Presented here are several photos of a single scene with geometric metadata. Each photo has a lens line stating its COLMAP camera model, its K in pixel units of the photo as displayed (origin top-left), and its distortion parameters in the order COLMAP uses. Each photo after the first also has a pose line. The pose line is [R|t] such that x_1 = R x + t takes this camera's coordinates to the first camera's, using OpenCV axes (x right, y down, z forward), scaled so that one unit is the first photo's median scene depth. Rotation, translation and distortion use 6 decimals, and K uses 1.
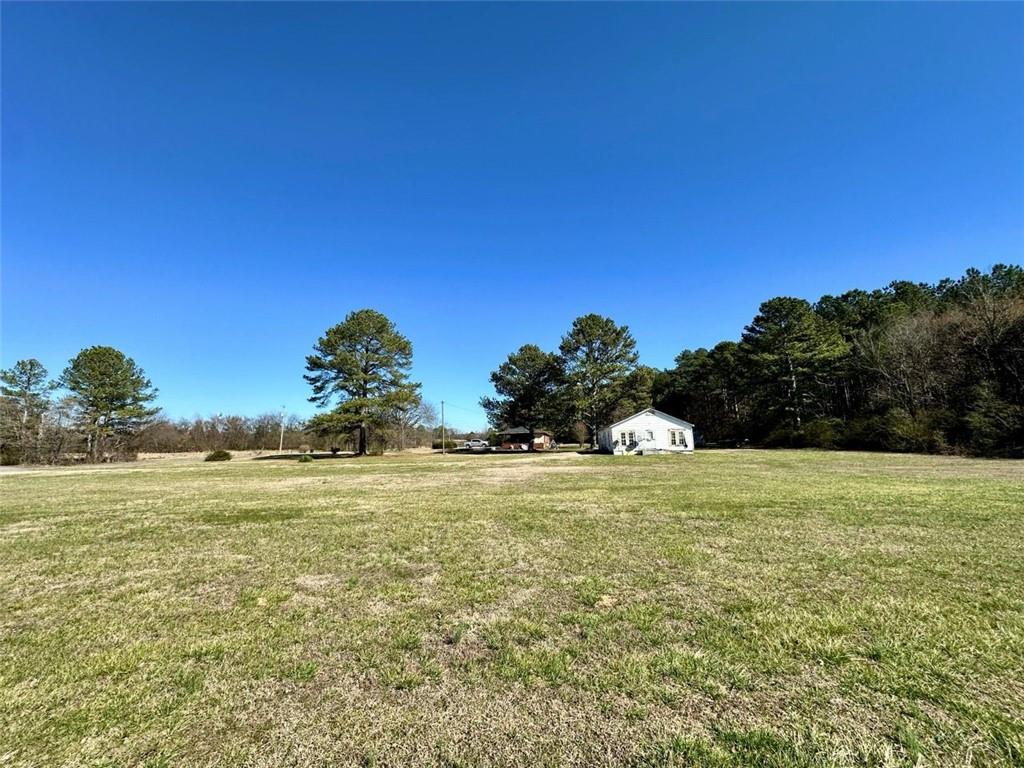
lens RADIAL K [[417.4, 0, 512.5], [0, 417.4, 385.1], [0, 0, 1]] dist [0.006993, -0.001741]
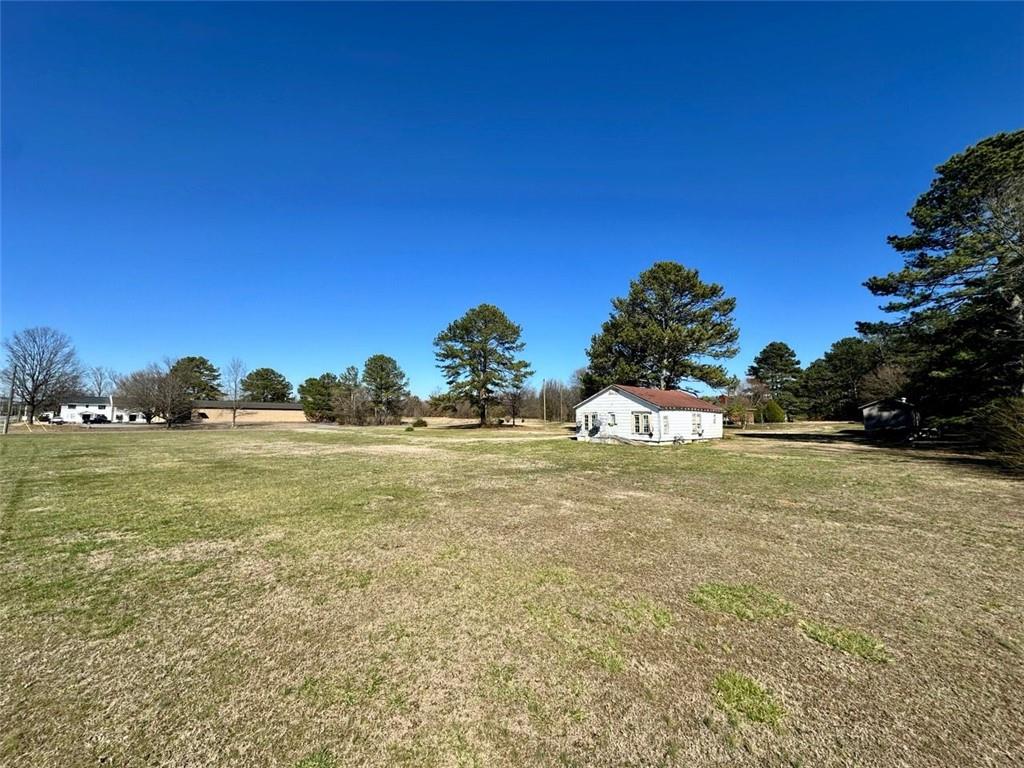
lens RADIAL K [[417.4, 0, 512.7], [0, 417.4, 381.1], [0, 0, 1]] dist [0.006993, -0.001741]
pose [[0.692454, -0.038018, -0.720460, 0.766038], [0.085444, 0.995904, 0.029569, 0.010851], [0.716384, -0.082034, 0.692866, 0.327363]]
